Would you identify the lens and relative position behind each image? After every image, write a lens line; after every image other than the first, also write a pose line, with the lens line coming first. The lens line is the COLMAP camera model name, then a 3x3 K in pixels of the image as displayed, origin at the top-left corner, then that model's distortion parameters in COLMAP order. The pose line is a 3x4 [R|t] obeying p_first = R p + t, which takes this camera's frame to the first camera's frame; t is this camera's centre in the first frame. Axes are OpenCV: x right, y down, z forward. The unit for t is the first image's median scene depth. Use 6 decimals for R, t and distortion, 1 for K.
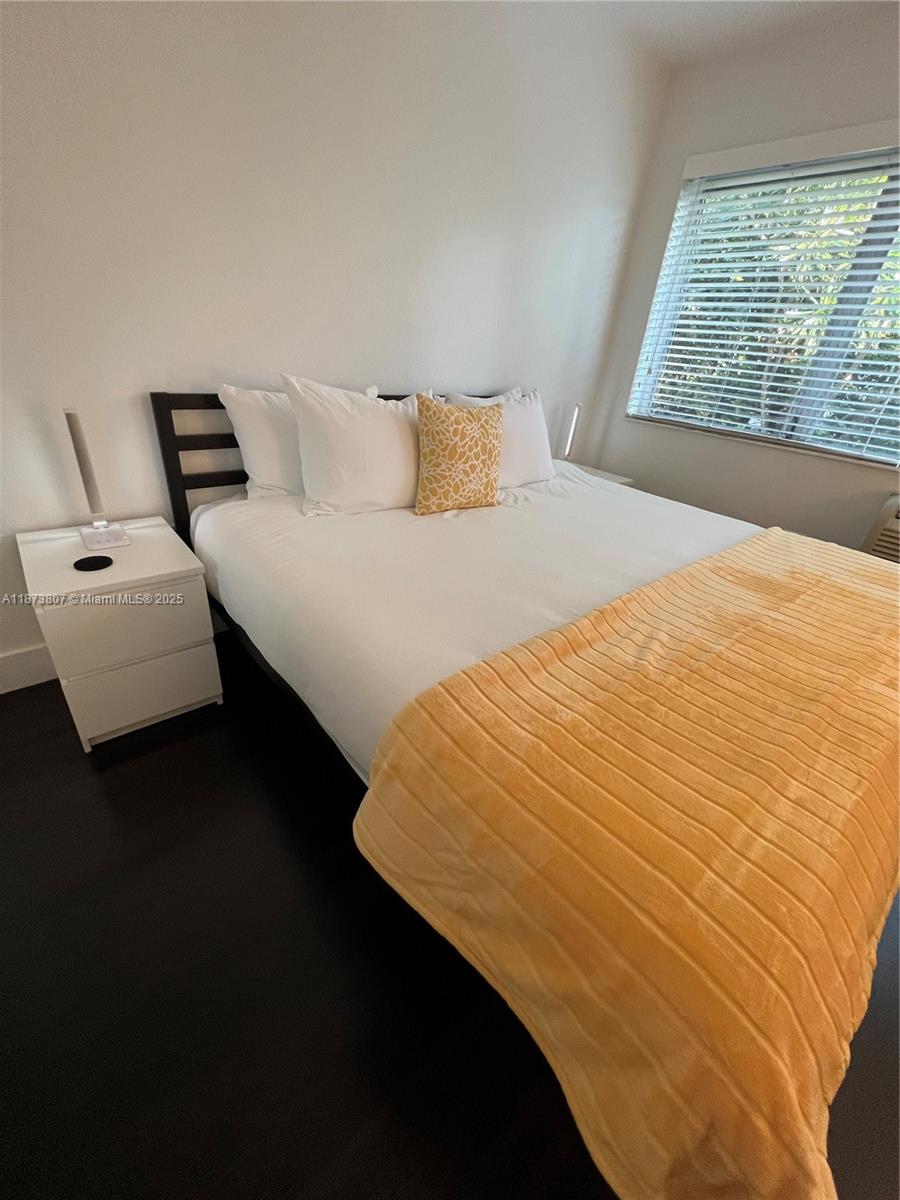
lens RADIAL K [[481.1, 0, 445.5], [0, 481.1, 601.6], [0, 0, 1]] dist [-0.001798, 0.000345]
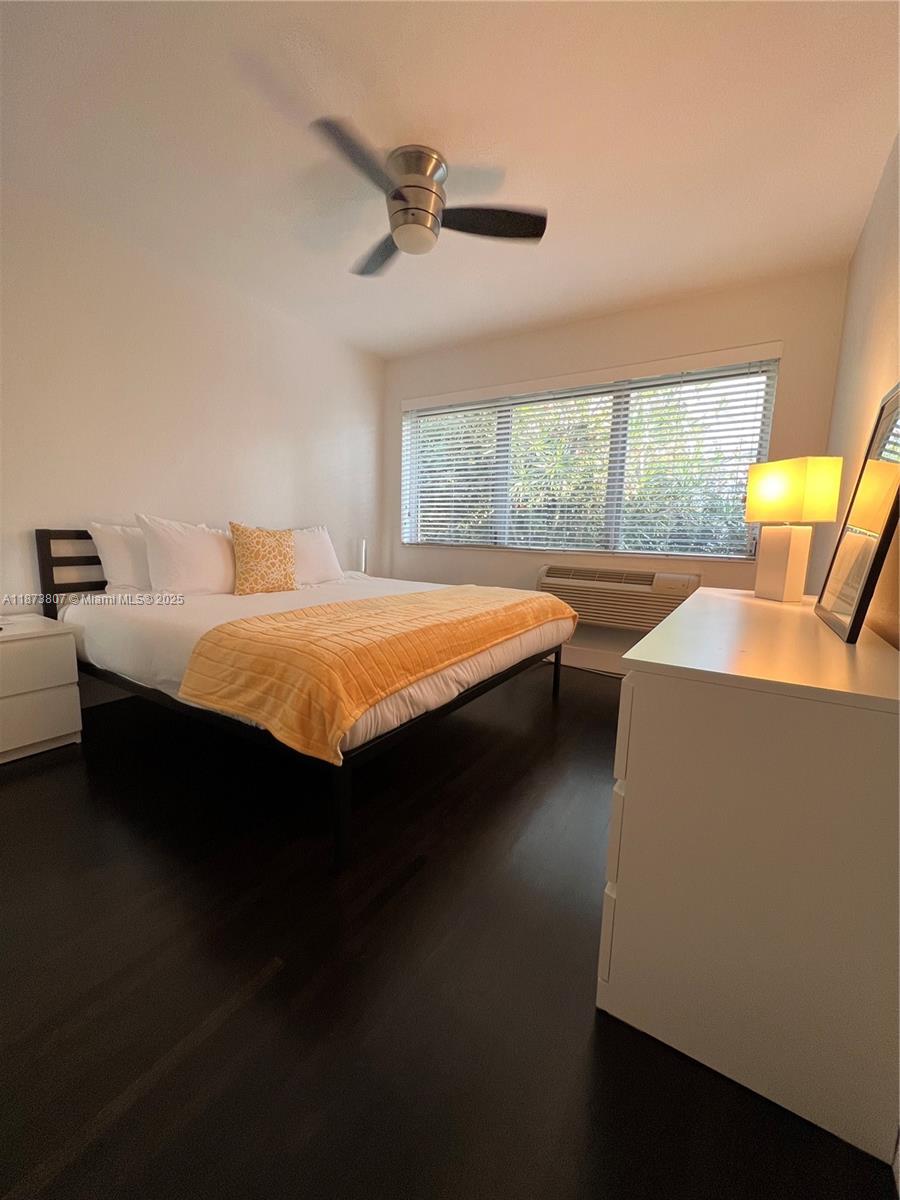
lens RADIAL K [[483.0, 0, 447.6], [0, 483.0, 600.4], [0, 0, 1]] dist [0.000627, -0.000491]
pose [[0.956663, -0.104876, 0.271656, 0.162129], [0.188667, 0.933839, -0.303890, 0.416518], [-0.221812, 0.341973, 0.913156, -0.517206]]
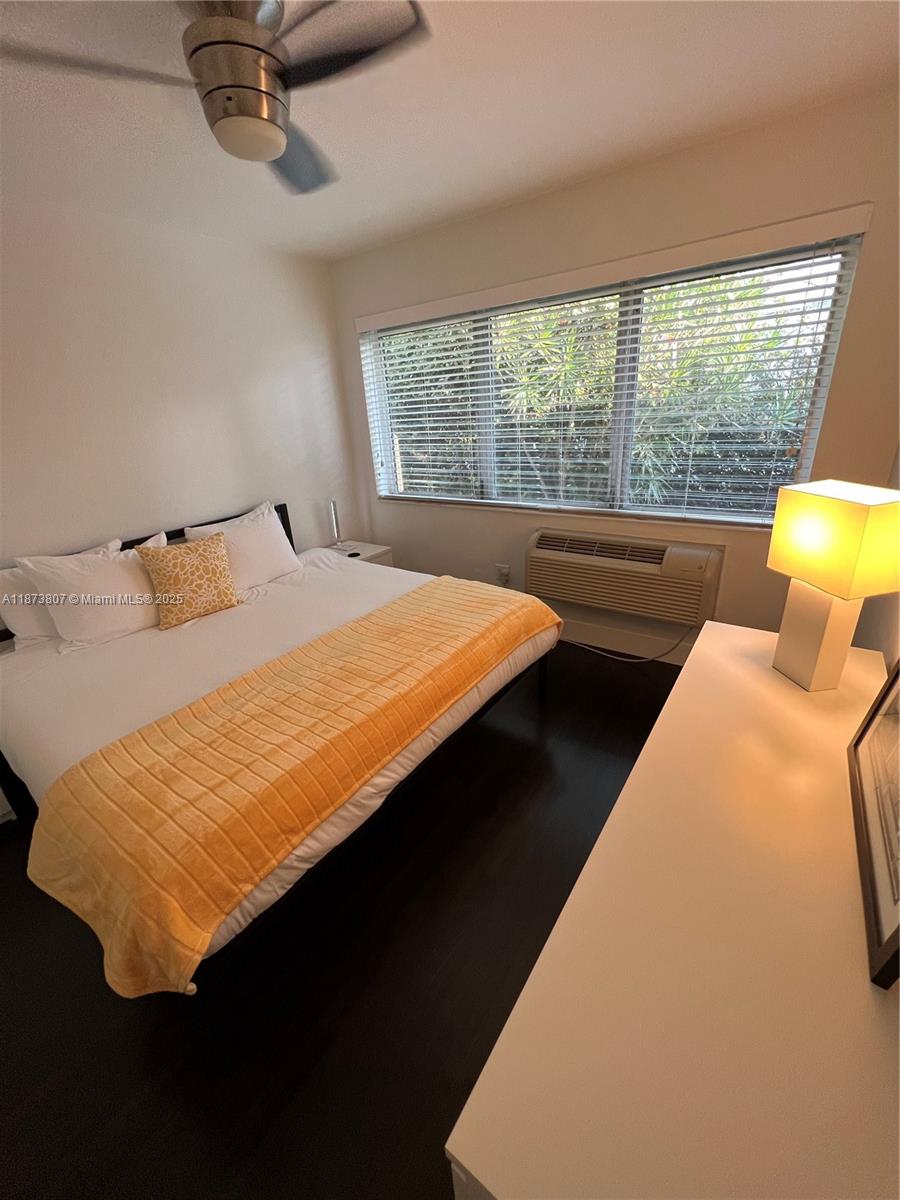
lens RADIAL K [[483.0, 0, 447.6], [0, 483.0, 600.4], [0, 0, 1]] dist [0.000627, -0.000491]
pose [[0.962280, -0.225141, 0.152736, 0.510837], [0.239624, 0.967229, -0.083953, 0.037915], [-0.128829, 0.117386, 0.984695, -0.407634]]
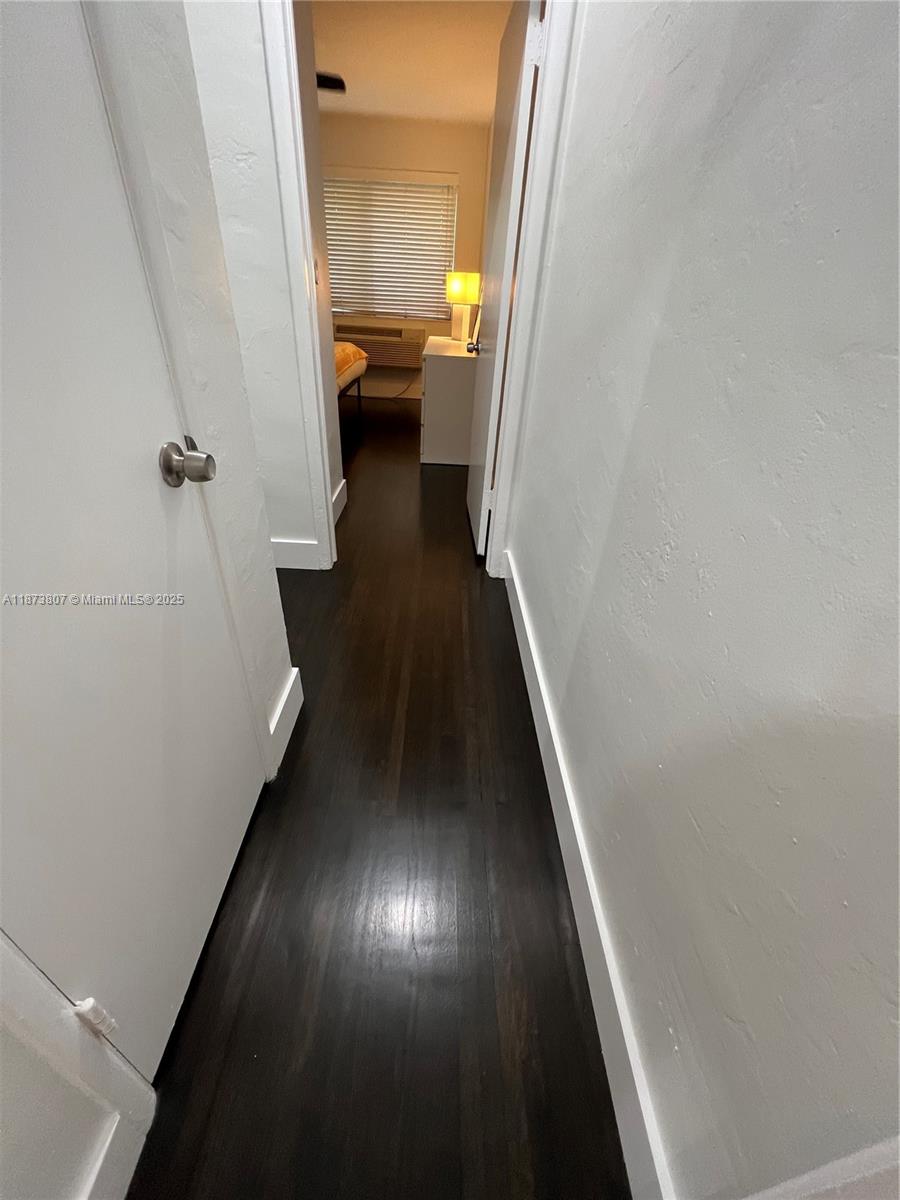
lens RADIAL K [[483.0, 0, 447.6], [0, 483.0, 600.4], [0, 0, 1]] dist [0.000627, -0.000491]
pose [[0.661992, -0.457775, 0.593472, -0.953378], [0.363078, 0.888567, 0.280399, 0.683905], [-0.655699, 0.029855, 0.754432, -1.477770]]
